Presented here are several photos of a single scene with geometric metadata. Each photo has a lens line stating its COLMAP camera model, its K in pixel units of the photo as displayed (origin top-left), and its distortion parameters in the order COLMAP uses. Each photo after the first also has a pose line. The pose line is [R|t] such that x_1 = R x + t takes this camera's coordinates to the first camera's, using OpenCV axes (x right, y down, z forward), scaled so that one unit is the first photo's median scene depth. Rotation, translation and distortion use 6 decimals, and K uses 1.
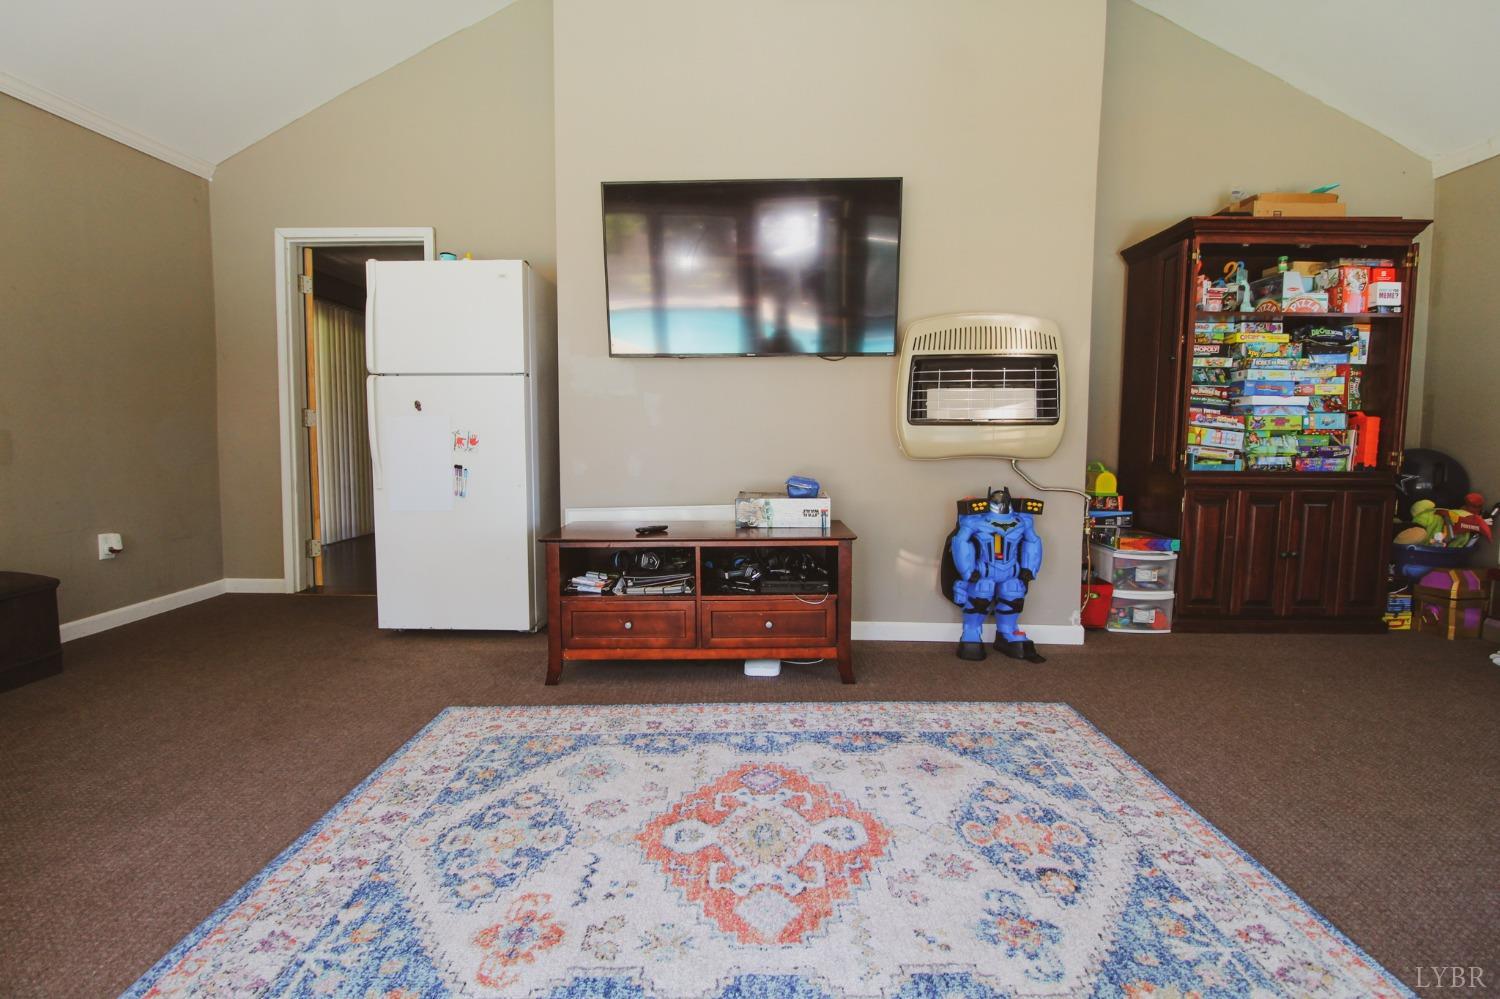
lens RADIAL K [[690.6, 0, 748.5], [0, 690.6, 495.4], [0, 0, 1]] dist [-0.003946, -0.011501]
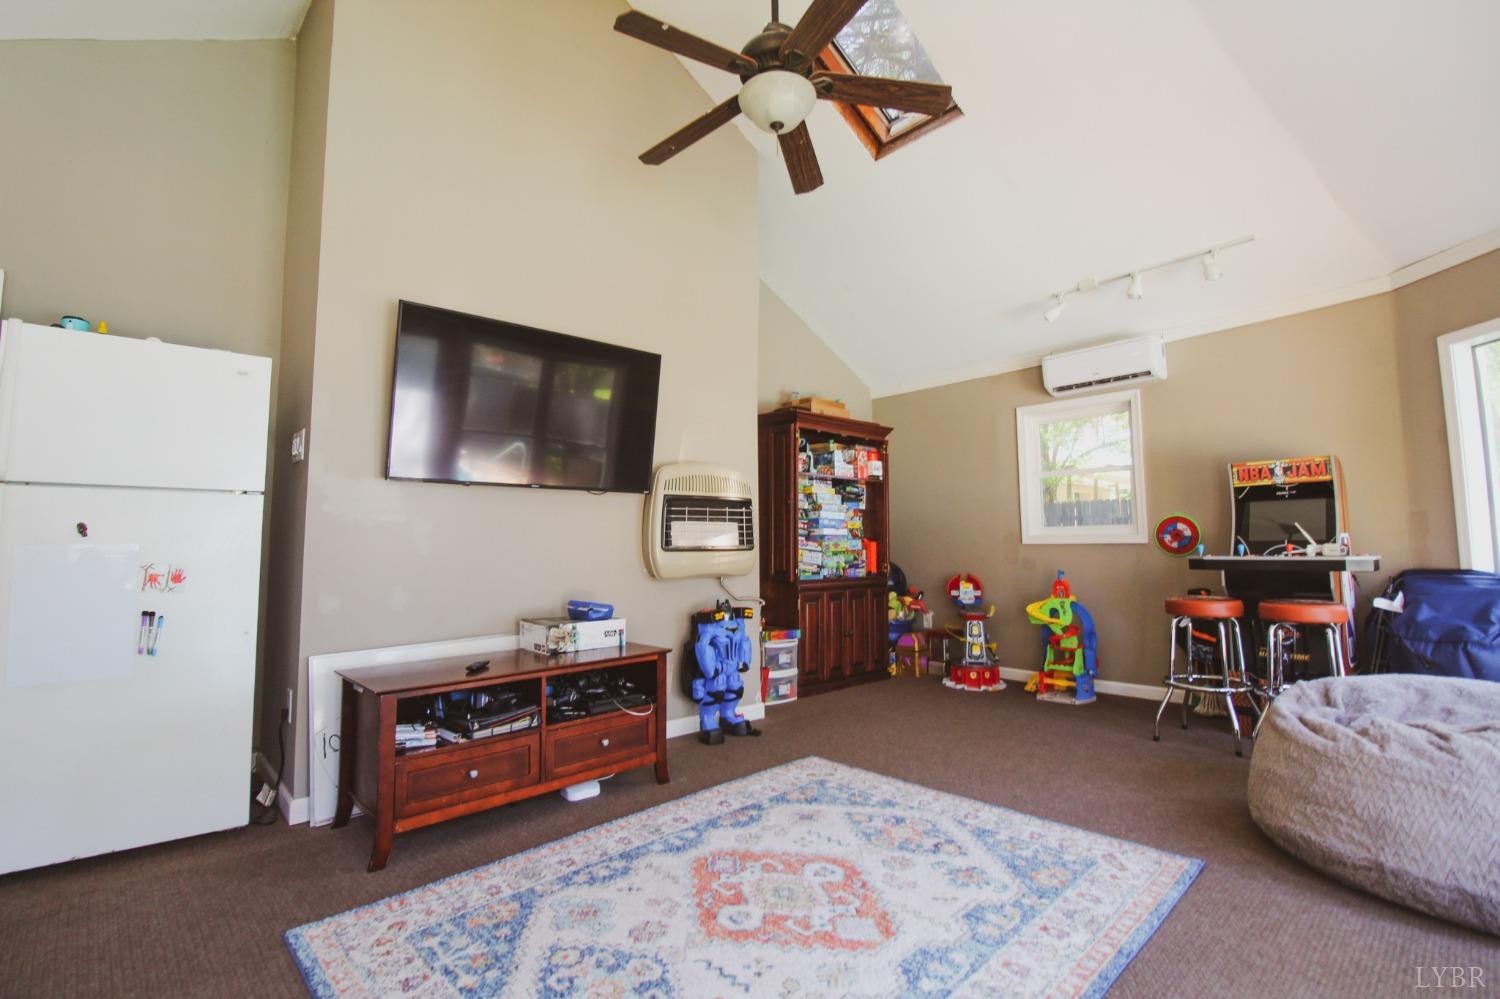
lens RADIAL K [[690.6, 0, 743.0], [0, 690.6, 491.9], [0, 0, 1]] dist [-0.003946, -0.011501]
pose [[0.724197, 0.048529, 0.687883, -0.682519], [0.065959, 0.988072, -0.139148, -0.039438], [-0.686431, 0.146143, 0.712358, 0.048524]]
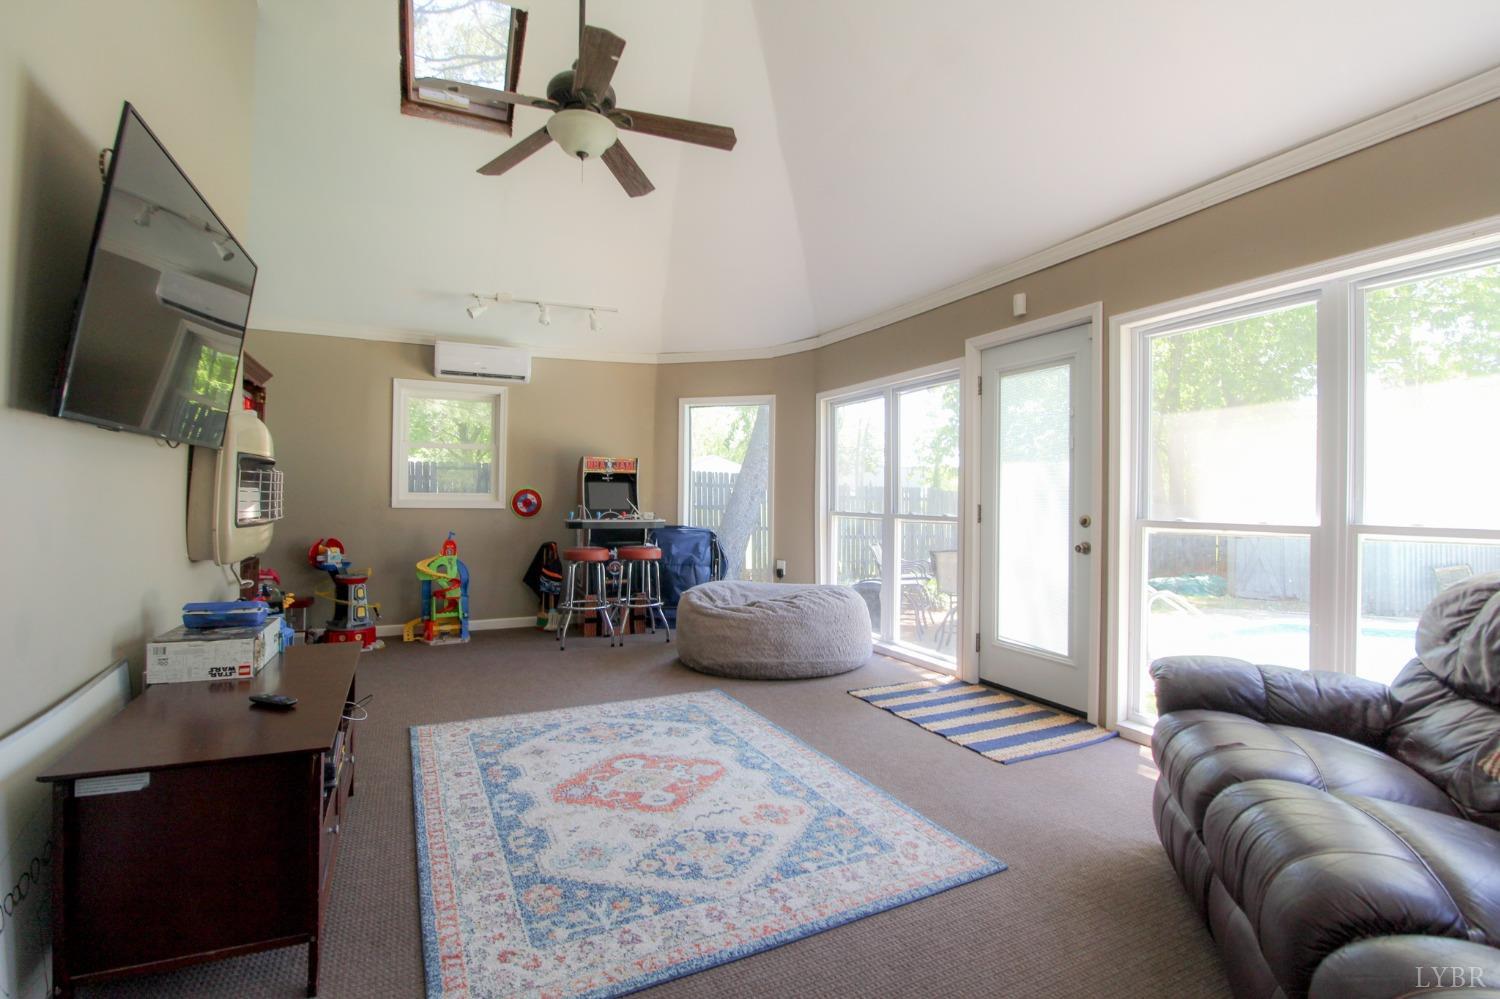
lens RADIAL K [[690.6, 0, 747.0], [0, 690.6, 493.0], [0, 0, 1]] dist [-0.003946, -0.011501]
pose [[-0.441178, 0.001057, 0.897419, -1.197916], [0.063048, 0.997565, 0.029820, -0.181875], [-0.895202, 0.069737, -0.440170, 1.093533]]
